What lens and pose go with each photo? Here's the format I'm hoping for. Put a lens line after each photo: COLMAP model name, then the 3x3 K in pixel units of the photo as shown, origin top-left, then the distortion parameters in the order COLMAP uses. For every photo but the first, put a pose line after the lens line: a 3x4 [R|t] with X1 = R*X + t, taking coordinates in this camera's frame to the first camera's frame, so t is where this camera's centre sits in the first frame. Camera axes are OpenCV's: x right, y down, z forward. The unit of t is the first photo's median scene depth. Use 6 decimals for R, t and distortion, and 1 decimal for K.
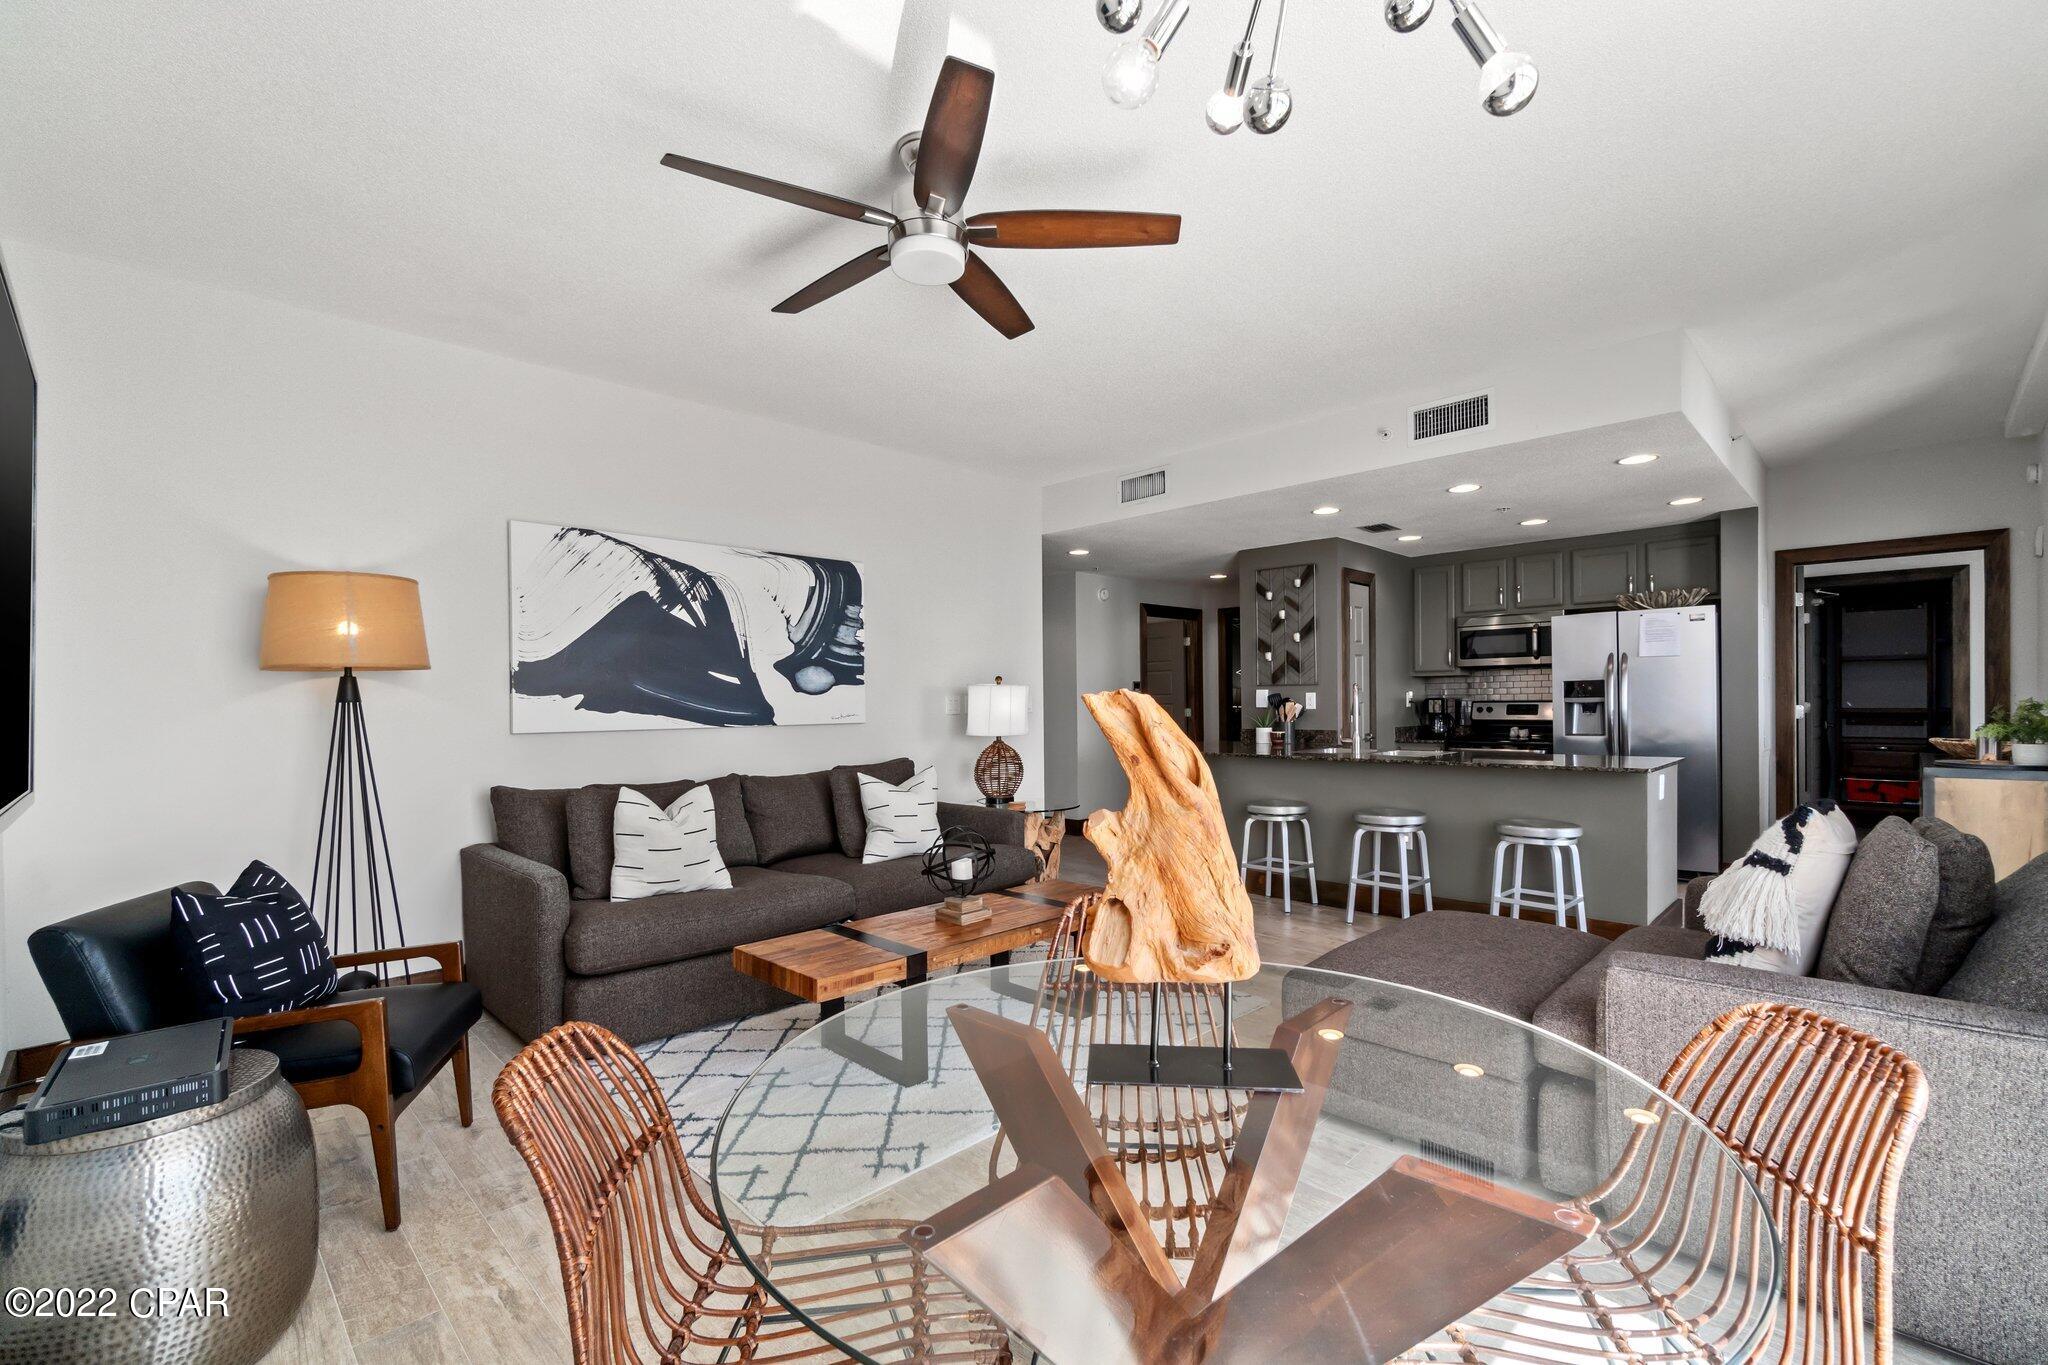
lens RADIAL K [[894.6, 0, 1027.7], [0, 894.6, 709.6], [0, 0, 1]] dist [-0.006102, 0.000954]
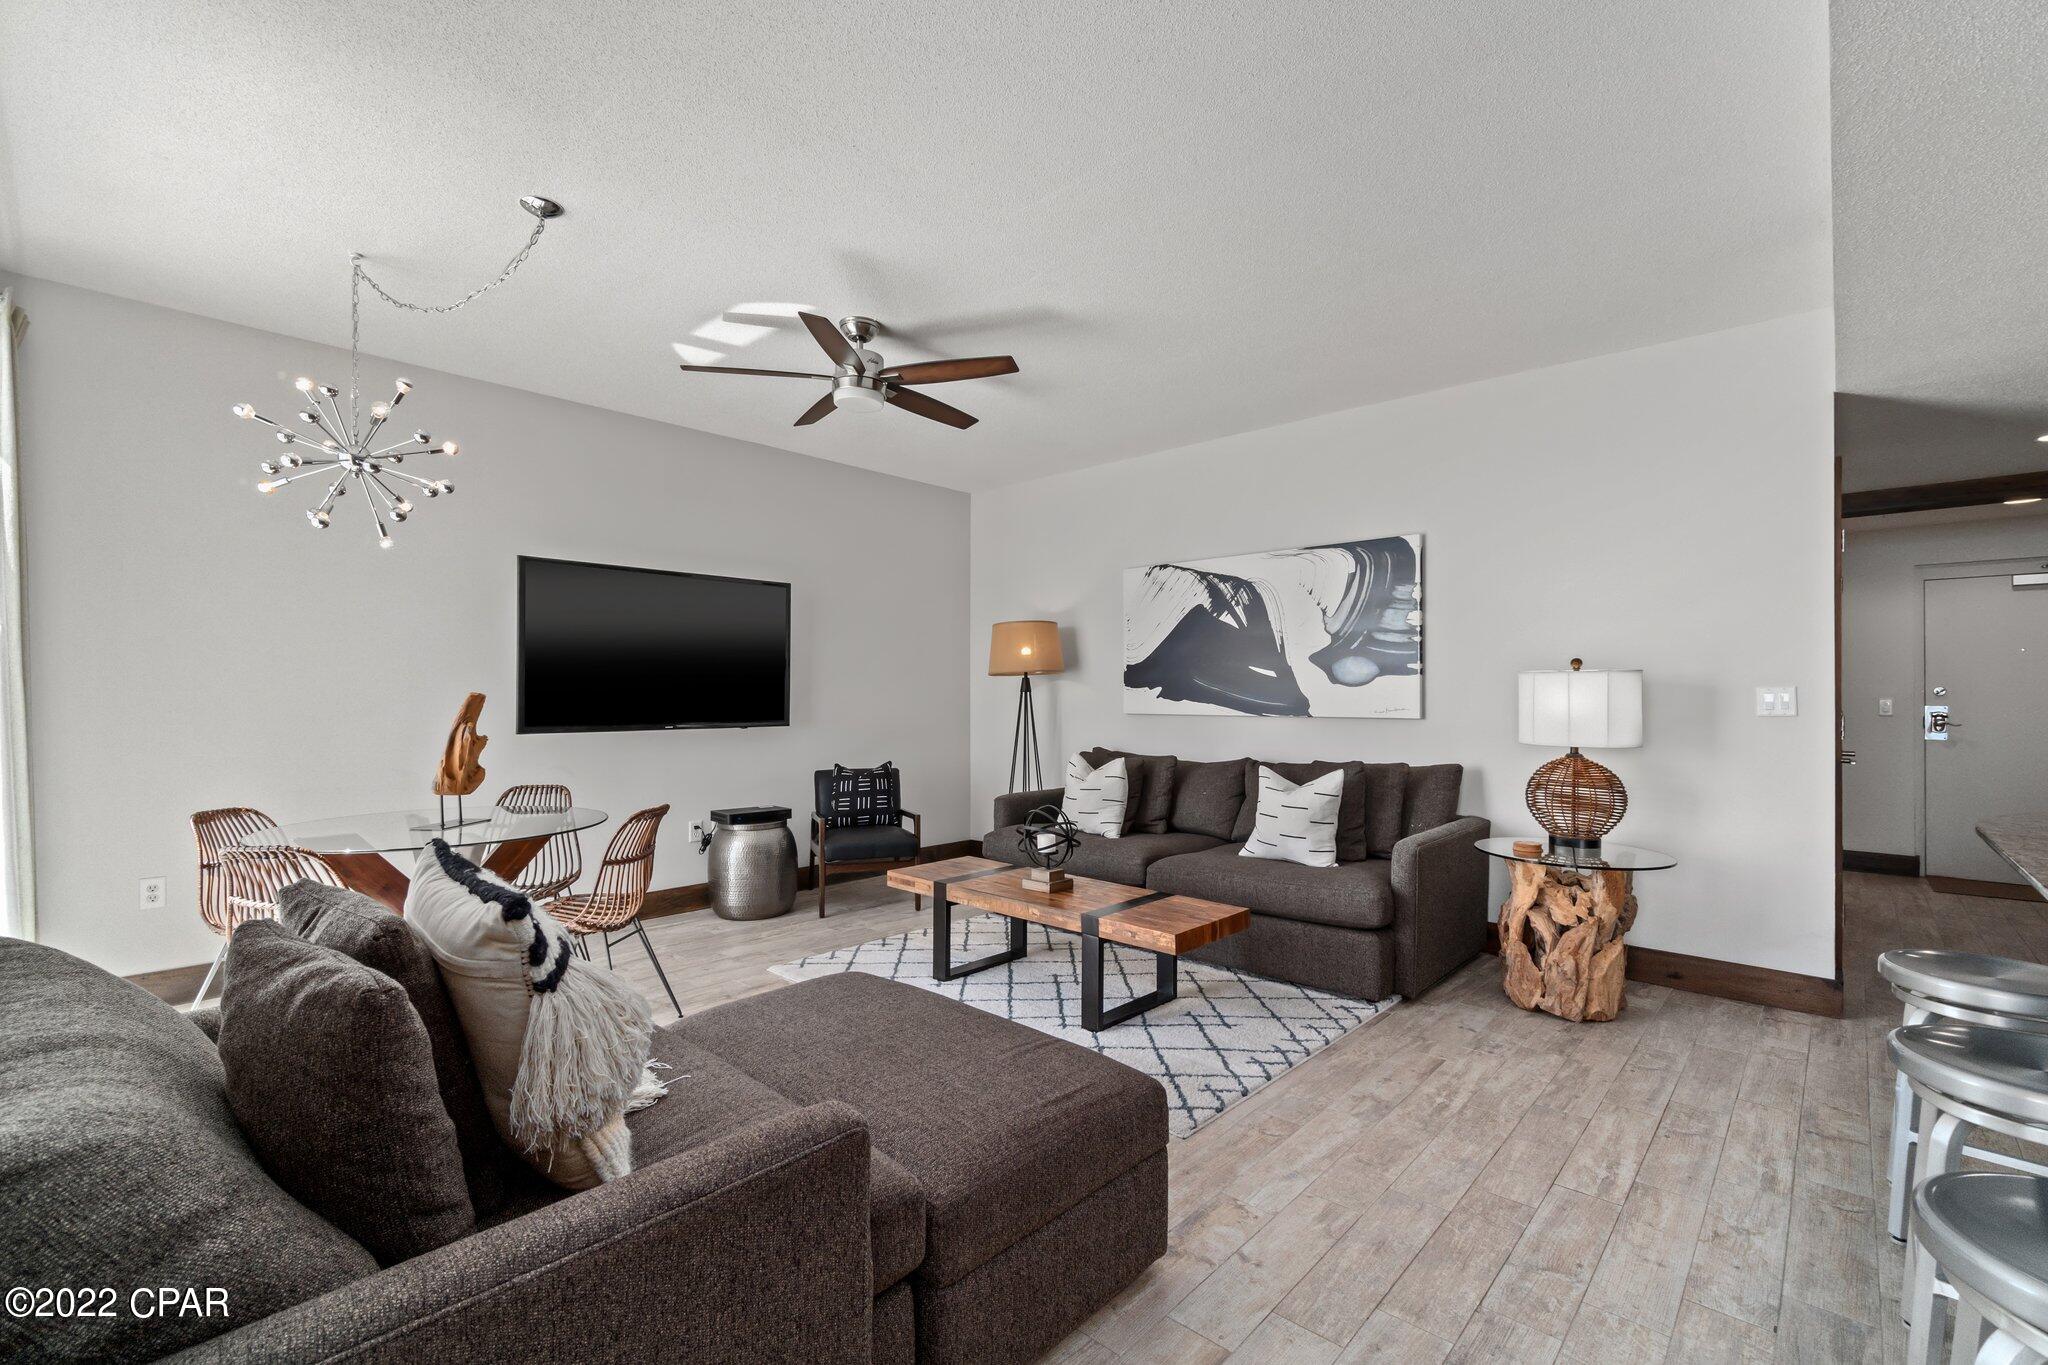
lens RADIAL K [[894.6, 0, 1024.3], [0, 894.6, 696.6], [0, 0, 1]] dist [-0.006102, 0.000954]
pose [[0.016844, 0.012658, -0.999778, 0.624597], [-0.010501, 0.999867, 0.012483, -0.012345], [0.999803, 0.010289, 0.016974, 0.559967]]
